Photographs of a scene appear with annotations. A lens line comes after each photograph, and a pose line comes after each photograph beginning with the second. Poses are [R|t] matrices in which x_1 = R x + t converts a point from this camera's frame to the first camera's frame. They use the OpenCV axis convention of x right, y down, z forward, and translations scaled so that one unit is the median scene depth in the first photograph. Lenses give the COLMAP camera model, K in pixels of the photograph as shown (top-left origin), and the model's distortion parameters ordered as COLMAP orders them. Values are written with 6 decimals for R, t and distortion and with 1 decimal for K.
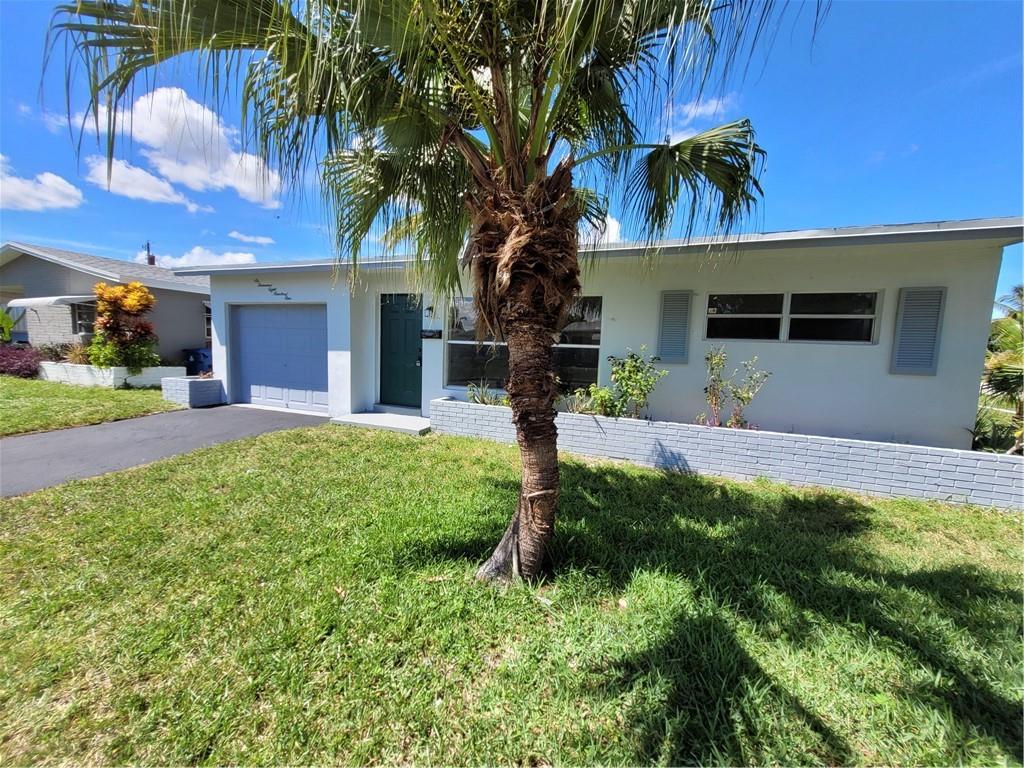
lens RADIAL K [[401.0, 0, 509.7], [0, 401.0, 384.3], [0, 0, 1]] dist [0.006027, -0.000136]
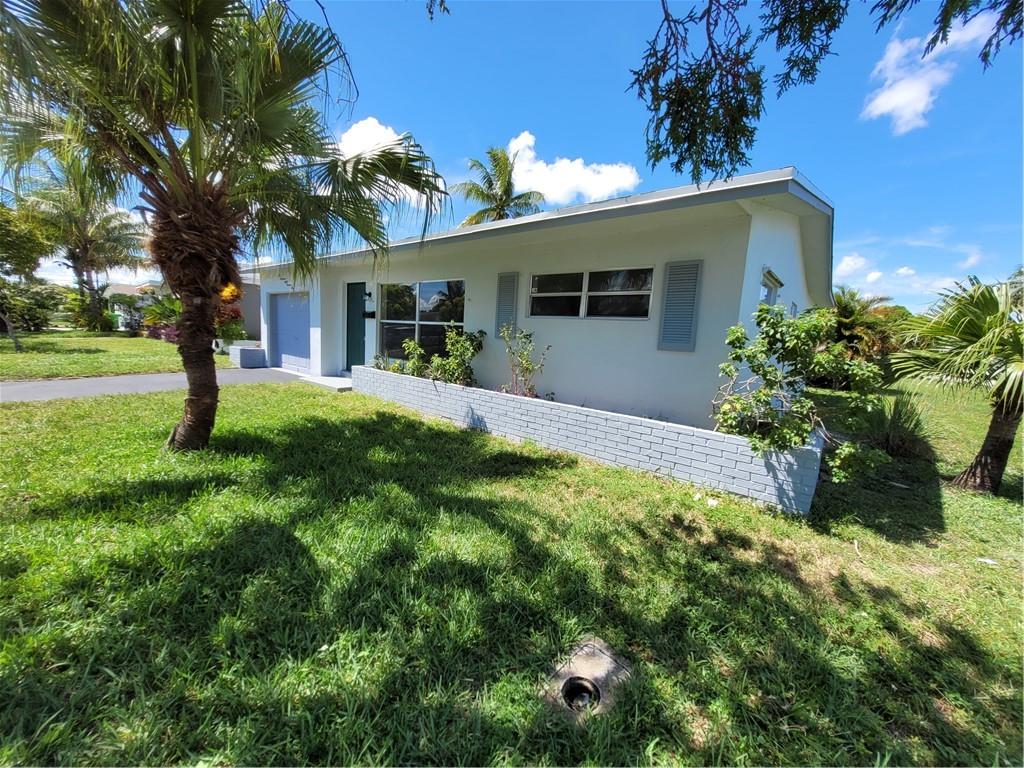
lens RADIAL K [[401.0, 0, 509.7], [0, 401.0, 384.3], [0, 0, 1]] dist [0.006027, -0.000136]
pose [[0.947524, 0.060733, -0.313864, 0.836224], [-0.057947, 0.998154, 0.018208, 0.057380], [0.314390, 0.000935, 0.949293, -0.050929]]
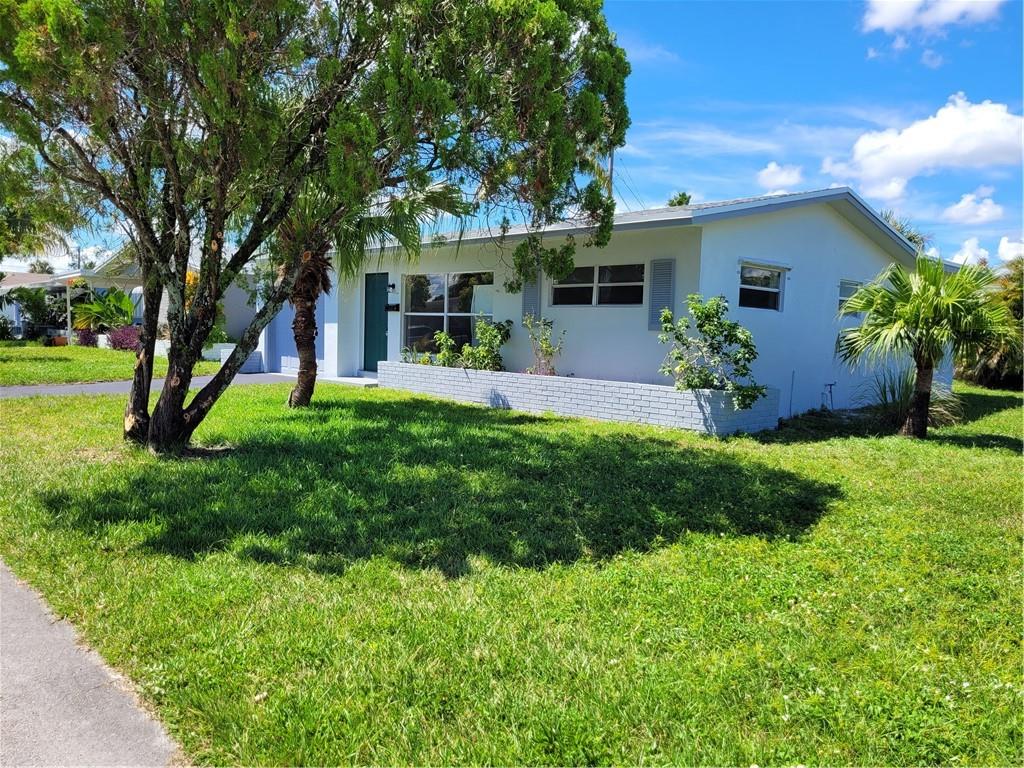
lens RADIAL K [[762.8, 0, 512.0], [0, 762.8, 384.0], [0, 0, 1]] dist [0.044852, 0.001398]
pose [[0.911725, 0.022451, -0.410187, 1.388604], [-0.039483, 0.998672, -0.033099, 0.209706], [0.408899, 0.046373, 0.911401, -1.156680]]
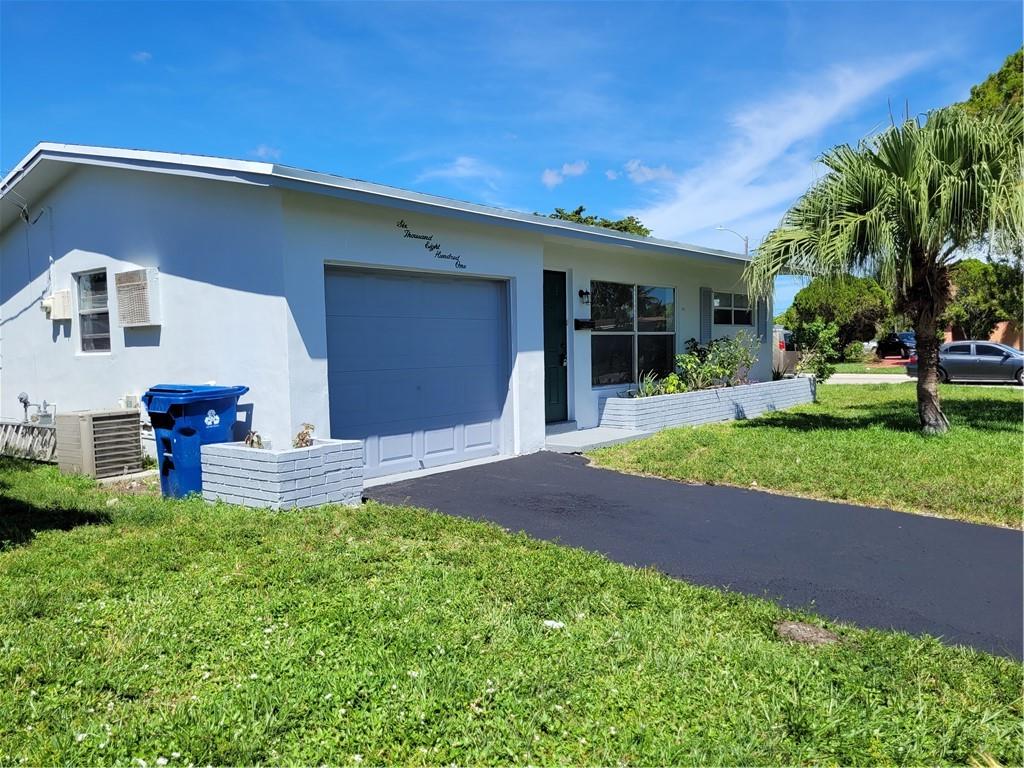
lens RADIAL K [[762.8, 0, 512.0], [0, 762.8, 384.0], [0, 0, 1]] dist [0.044852, 0.001398]
pose [[0.301101, -0.086684, 0.949644, -2.314259], [0.119320, 0.991458, 0.052668, -0.142206], [-0.946098, 0.097453, 0.308872, 0.905056]]
